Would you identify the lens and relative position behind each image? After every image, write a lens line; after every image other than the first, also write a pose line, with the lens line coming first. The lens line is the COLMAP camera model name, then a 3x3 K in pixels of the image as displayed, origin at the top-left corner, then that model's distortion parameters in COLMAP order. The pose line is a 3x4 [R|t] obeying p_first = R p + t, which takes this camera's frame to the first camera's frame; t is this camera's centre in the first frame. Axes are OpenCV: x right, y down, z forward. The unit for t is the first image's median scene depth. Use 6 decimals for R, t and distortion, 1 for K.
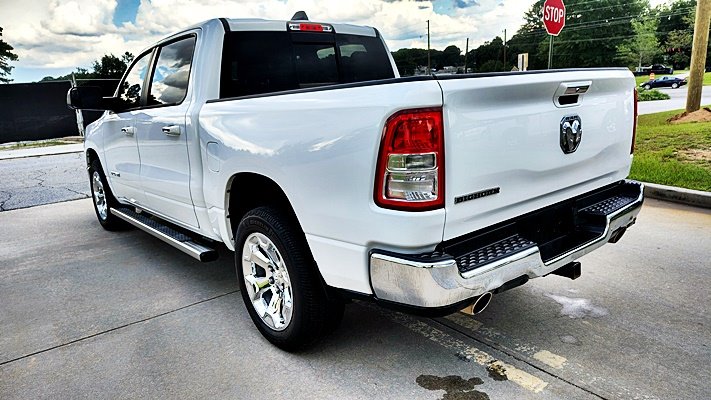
lens RADIAL K [[491.7, 0, 351.1], [0, 491.7, 198.3], [0, 0, 1]] dist [0.027201, -0.028468]
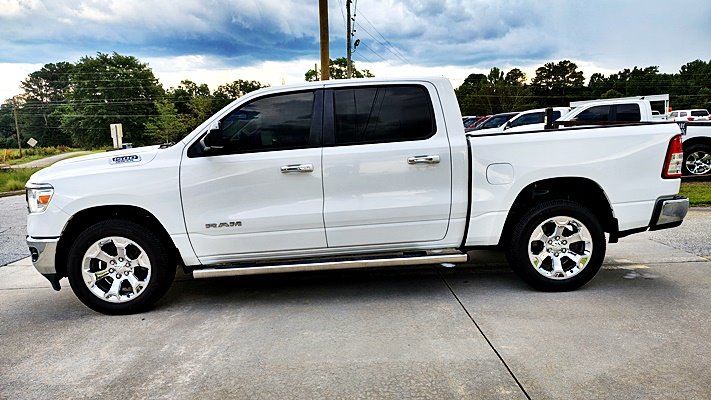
lens RADIAL K [[491.7, 0, 359.6], [0, 491.7, 197.9], [0, 0, 1]] dist [0.027201, -0.028468]
pose [[0.601107, -0.058117, 0.797052, -0.578421], [0.175791, 0.982540, -0.060934, -0.000745], [-0.779594, 0.176743, 0.600828, 0.171397]]
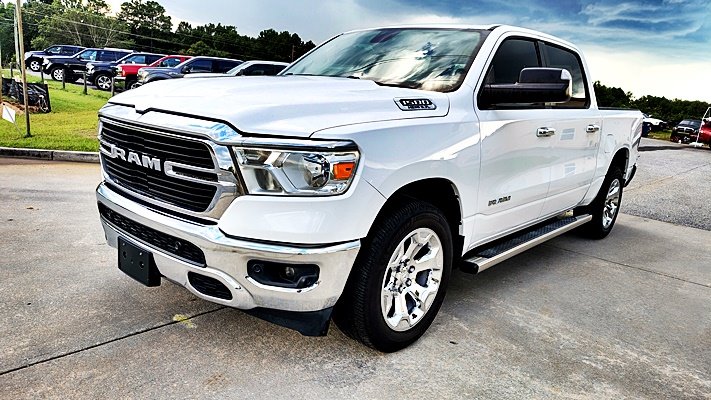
lens RADIAL K [[491.7, 0, 356.3], [0, 491.7, 202.9], [0, 0, 1]] dist [0.027201, -0.028468]
pose [[-0.168740, -0.166719, 0.971459, -0.623699], [0.136057, 0.972217, 0.190482, -0.113942], [-0.976225, 0.164316, -0.141368, 0.735610]]
